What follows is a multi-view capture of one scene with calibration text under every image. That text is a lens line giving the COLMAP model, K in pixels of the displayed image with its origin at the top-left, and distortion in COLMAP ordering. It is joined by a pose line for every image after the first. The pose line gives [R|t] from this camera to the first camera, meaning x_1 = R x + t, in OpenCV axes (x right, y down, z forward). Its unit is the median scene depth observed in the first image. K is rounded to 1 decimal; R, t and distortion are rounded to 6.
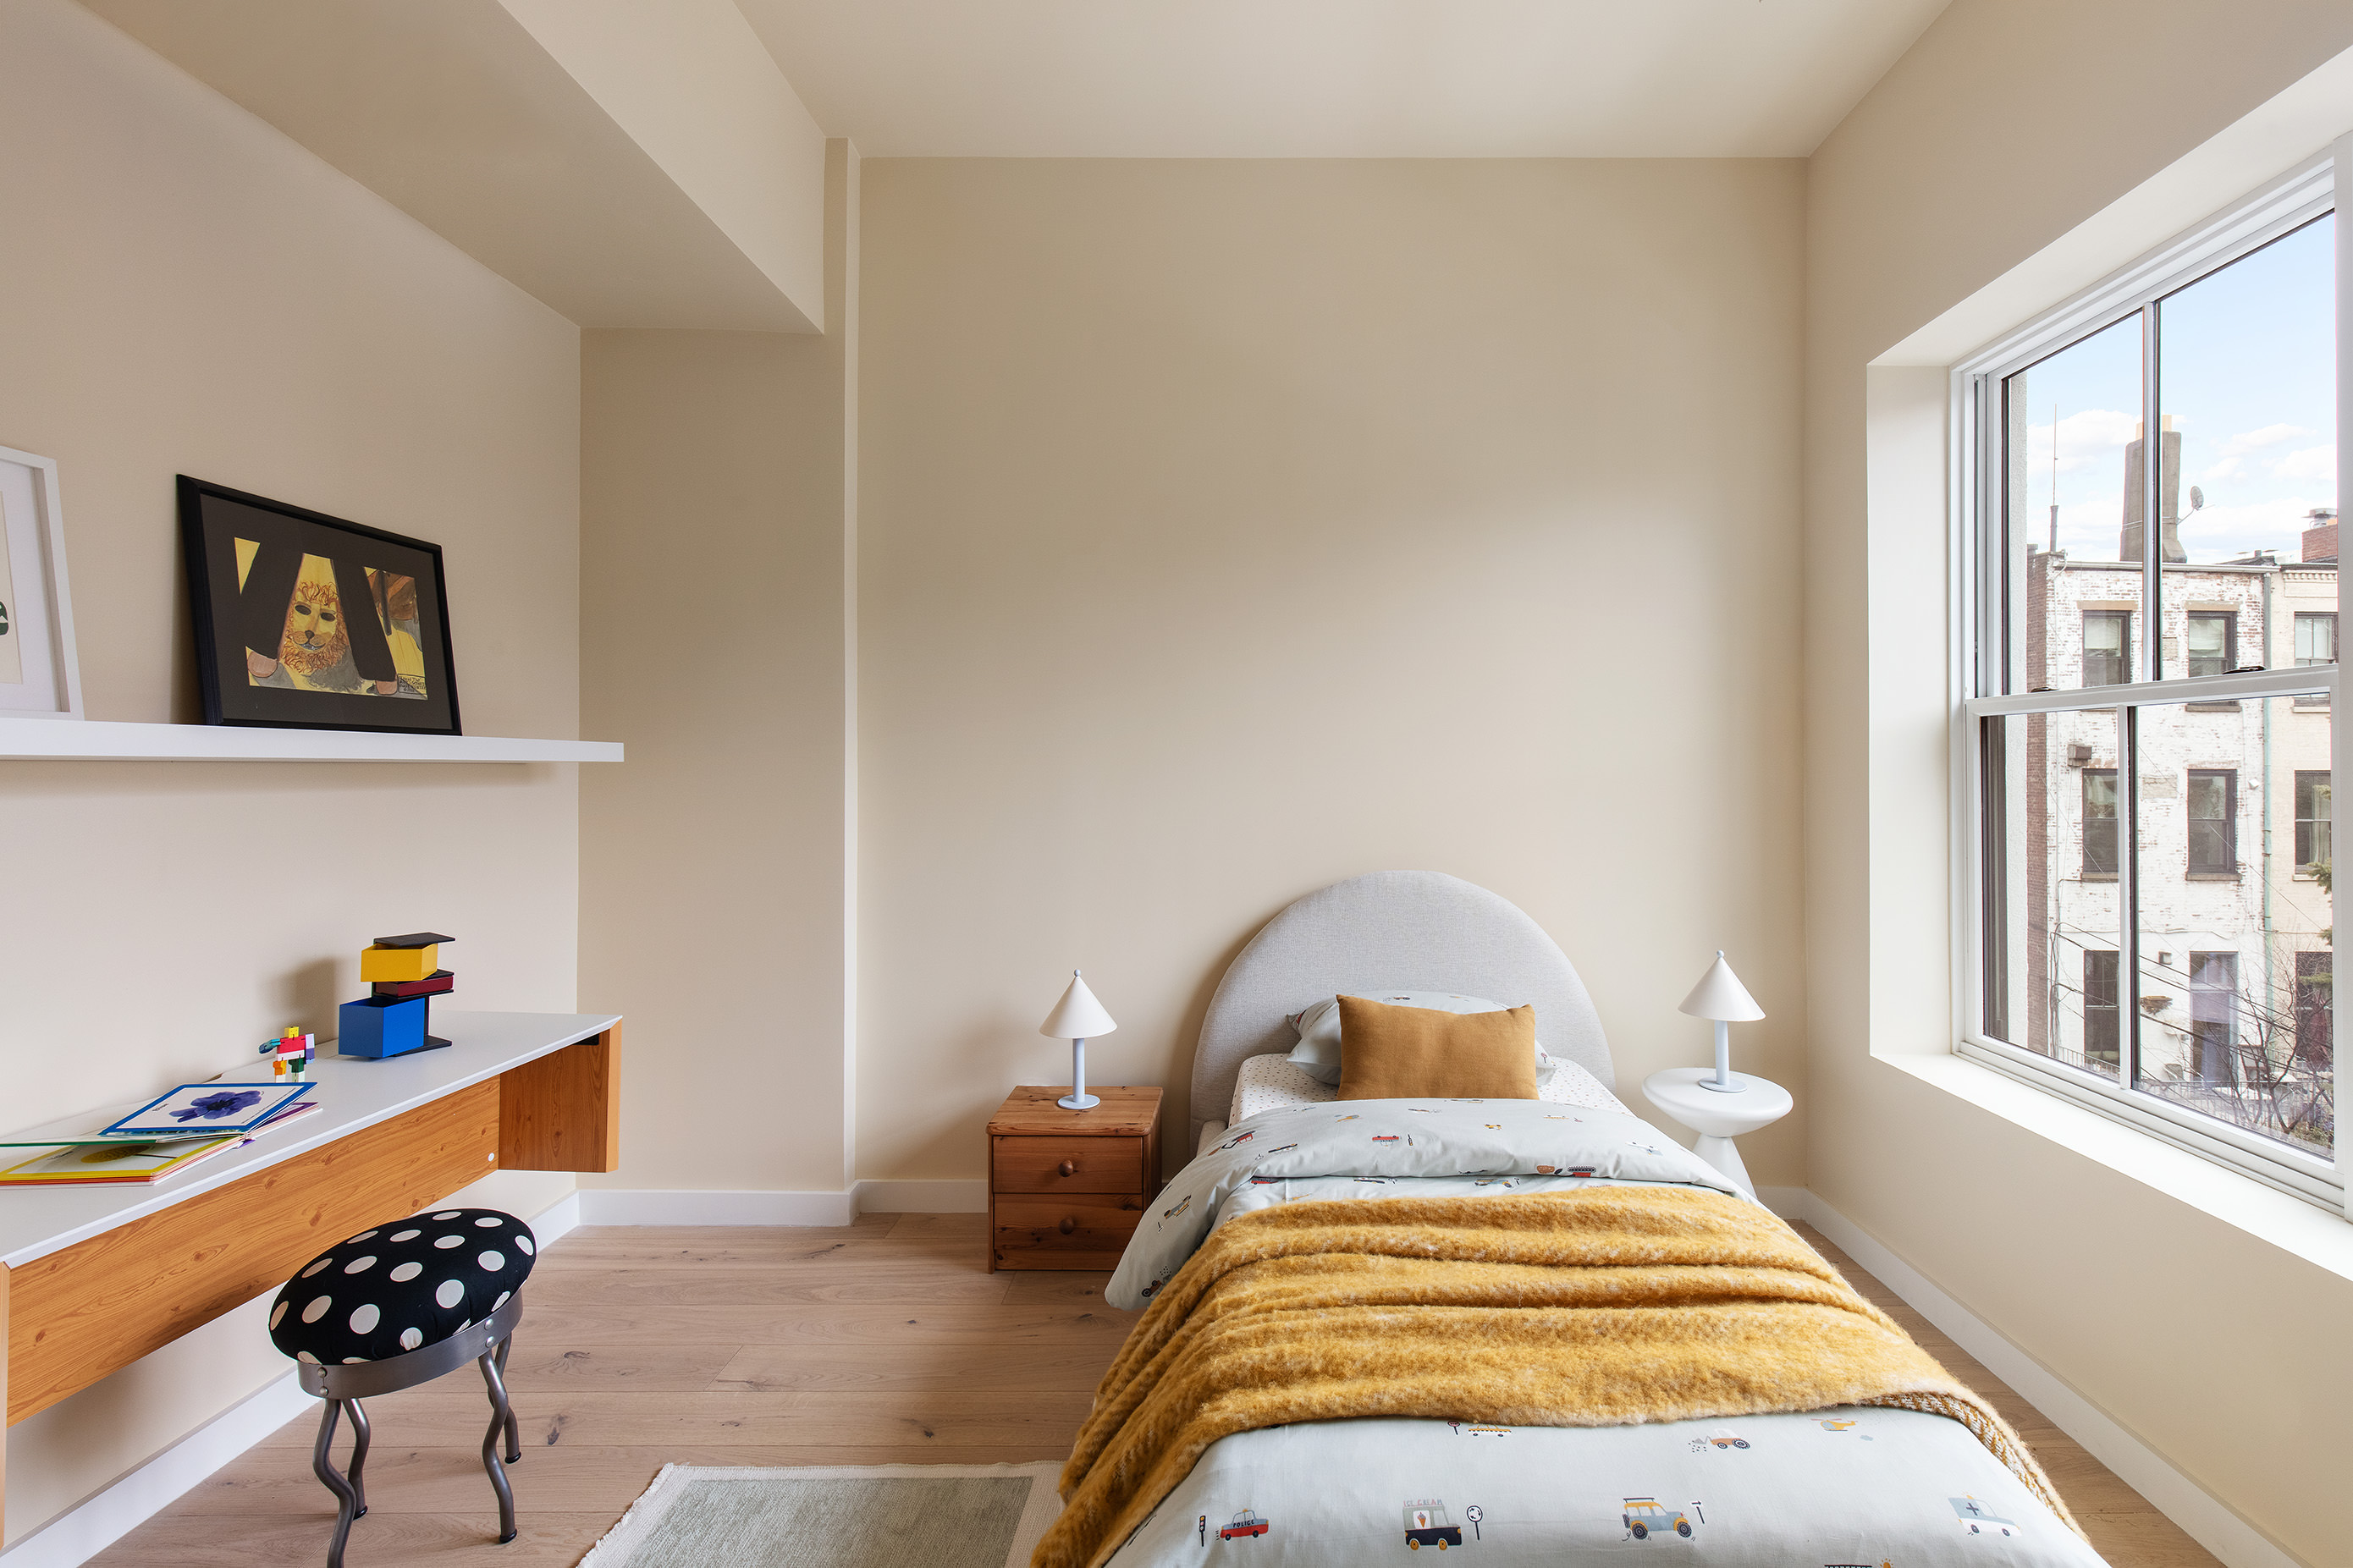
lens RADIAL K [[1065.0, 0, 1174.9], [0, 1065.0, 769.2], [0, 0, 1]] dist [0.005824, -0.001238]
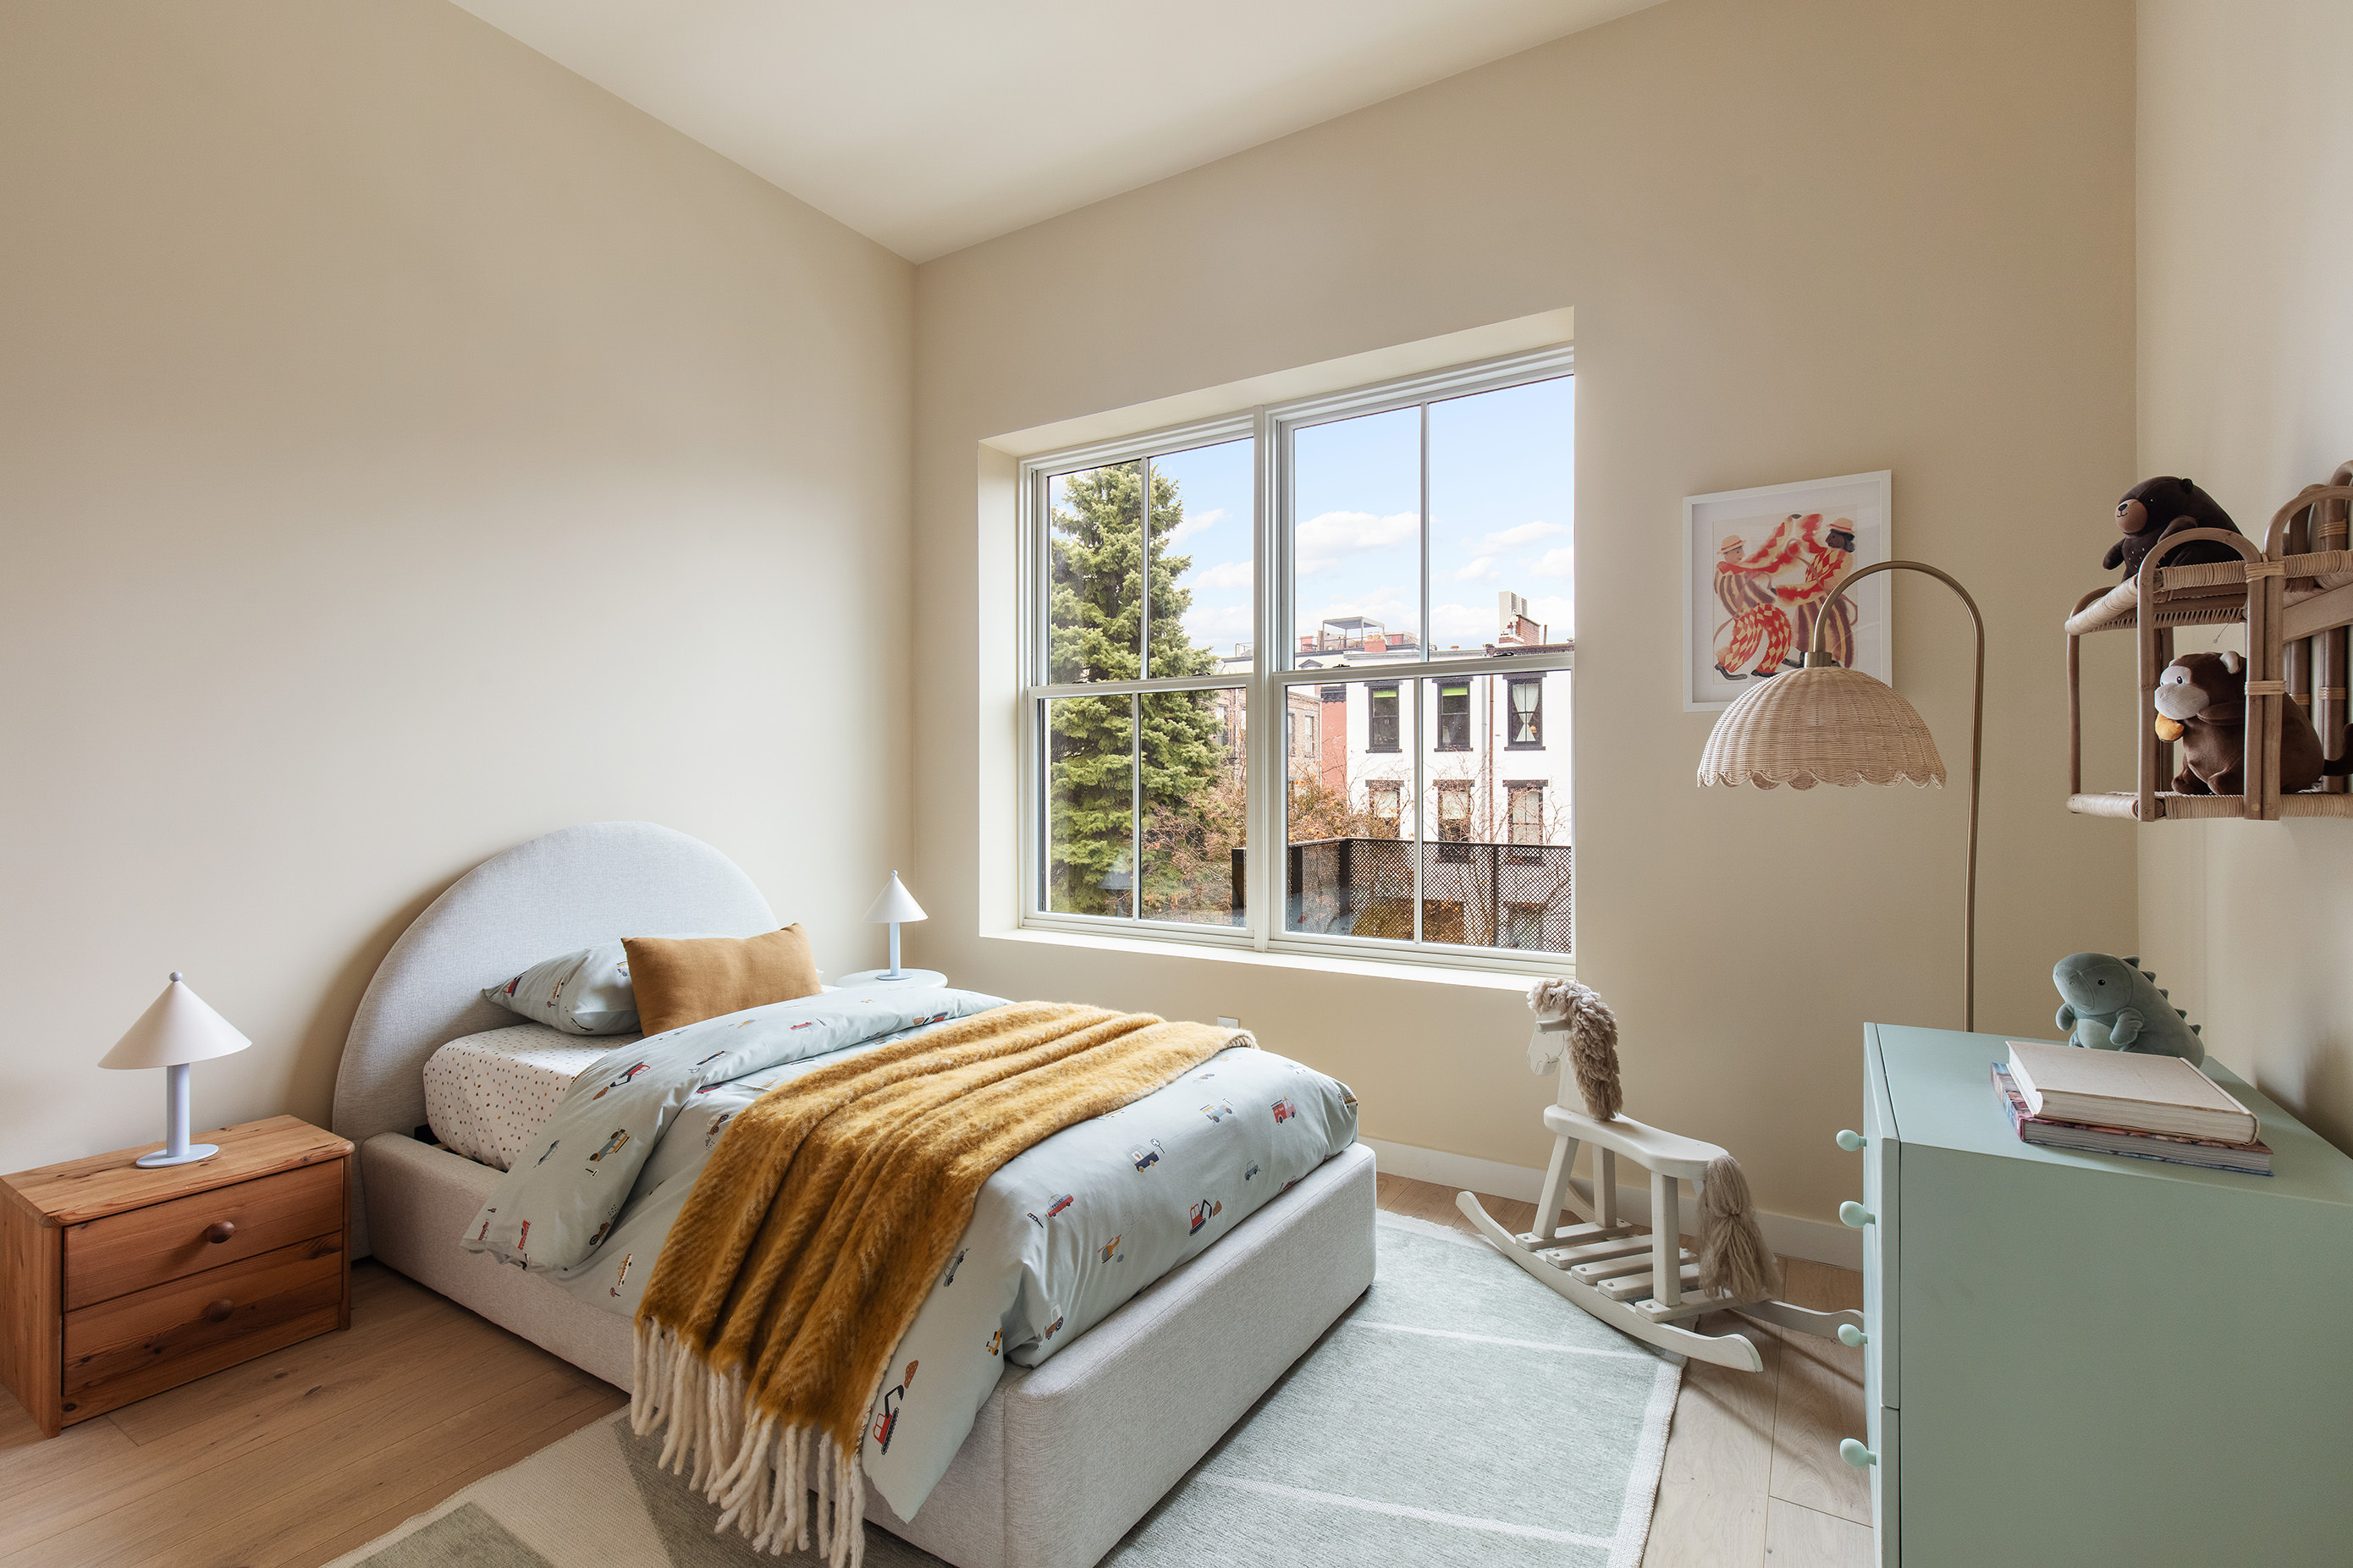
lens RADIAL K [[1065.0, 0, 1167.3], [0, 1065.0, 788.5], [0, 0, 1]] dist [0.005824, -0.001238]
pose [[0.517939, 0.000110, 0.855417, -0.560010], [-0.005779, 0.999978, 0.003370, 0.091917], [-0.855398, -0.006689, 0.517928, 0.095360]]
